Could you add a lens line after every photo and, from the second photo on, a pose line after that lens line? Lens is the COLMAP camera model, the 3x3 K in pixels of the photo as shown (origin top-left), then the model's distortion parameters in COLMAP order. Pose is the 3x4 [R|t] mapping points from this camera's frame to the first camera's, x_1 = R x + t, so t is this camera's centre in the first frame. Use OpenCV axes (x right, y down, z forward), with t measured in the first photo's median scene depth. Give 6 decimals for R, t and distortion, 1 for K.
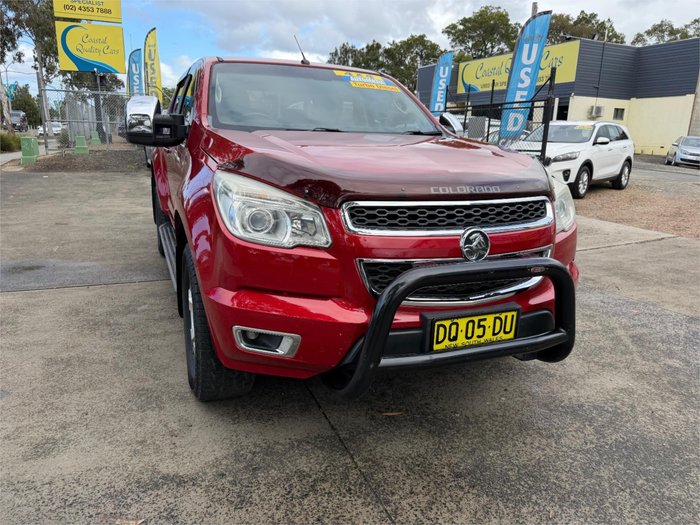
lens RADIAL K [[500.0, 0, 350.0], [0, 500.0, 262.5], [0, 0, 1]] dist [0.001706, -0.007260]
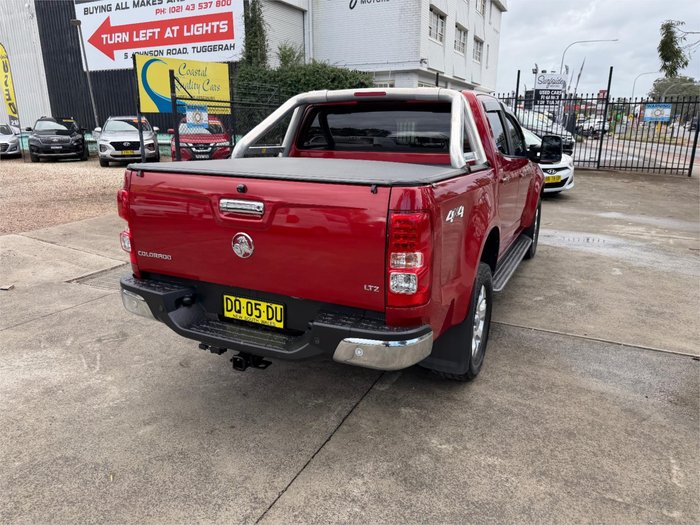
lens RADIAL K [[495.6, 0, 342.5], [0, 495.6, 254.4], [0, 0, 1]] dist [0.024302, -0.032445]
pose [[-0.651858, -0.223883, 0.724539, -1.605697], [0.167155, 0.889508, 0.425246, -1.030674], [-0.739689, 0.398310, -0.542410, 3.298463]]
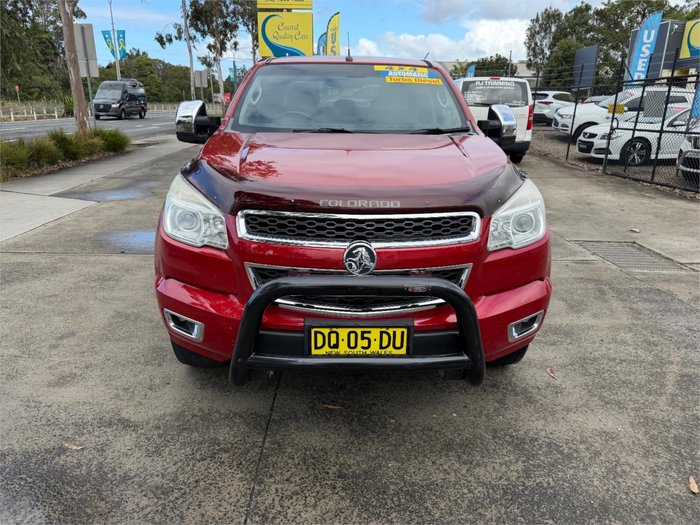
lens RADIAL K [[496.8, 0, 349.2], [0, 496.8, 261.7], [0, 0, 1]] dist [0.030852, -0.037979]
pose [[0.930604, 0.094629, -0.353585, 0.473597], [-0.077992, 0.995083, 0.061043, -0.071646], [0.357623, -0.029230, 0.933409, 0.038881]]
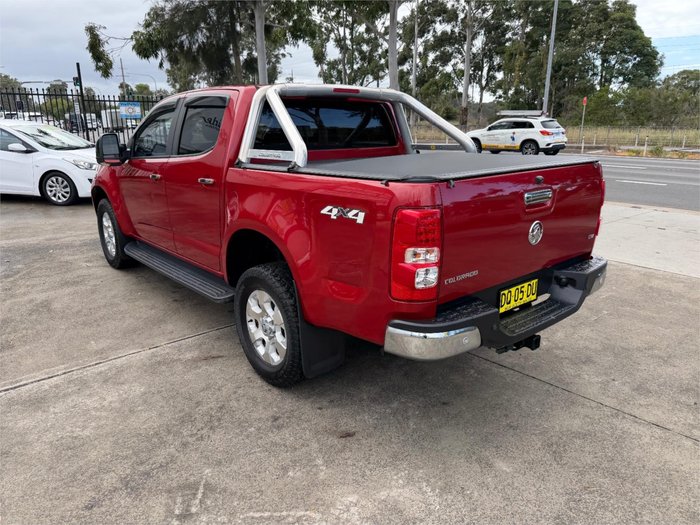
lens RADIAL K [[501.8, 0, 343.8], [0, 501.8, 261.2], [0, 0, 1]] dist [0.001694, -0.005018]
pose [[-0.955705, 0.051941, -0.289708, 0.039779], [-0.098925, 0.870357, 0.482383, -1.089732], [0.277205, 0.489675, -0.826666, 3.732623]]
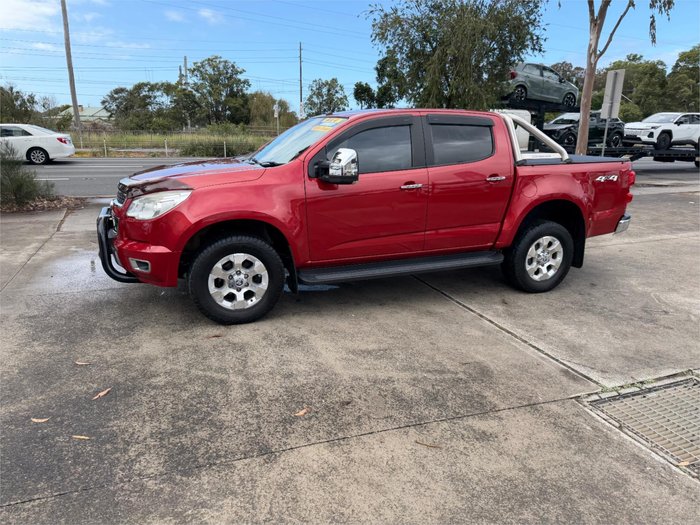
lens RADIAL K [[493.0, 0, 344.4], [0, 493.0, 267.1], [0, 0, 1]] dist [0.034257, -0.046771]
pose [[-0.023798, 0.240103, -0.970456, 2.105763], [-0.269443, 0.933268, 0.237510, -0.508149], [0.962722, 0.267134, 0.042484, 1.657564]]
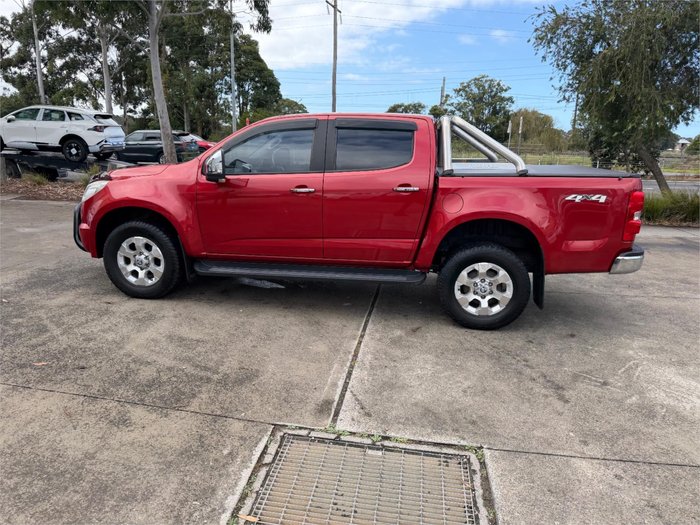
lens RADIAL K [[493.0, 0, 344.4], [0, 493.0, 267.1], [0, 0, 1]] dist [0.034257, -0.046771]
pose [[-0.524615, 0.168588, -0.834480, 1.694024], [-0.251463, 0.905776, 0.341080, -0.836109], [0.813354, 0.388777, -0.432790, 2.981645]]
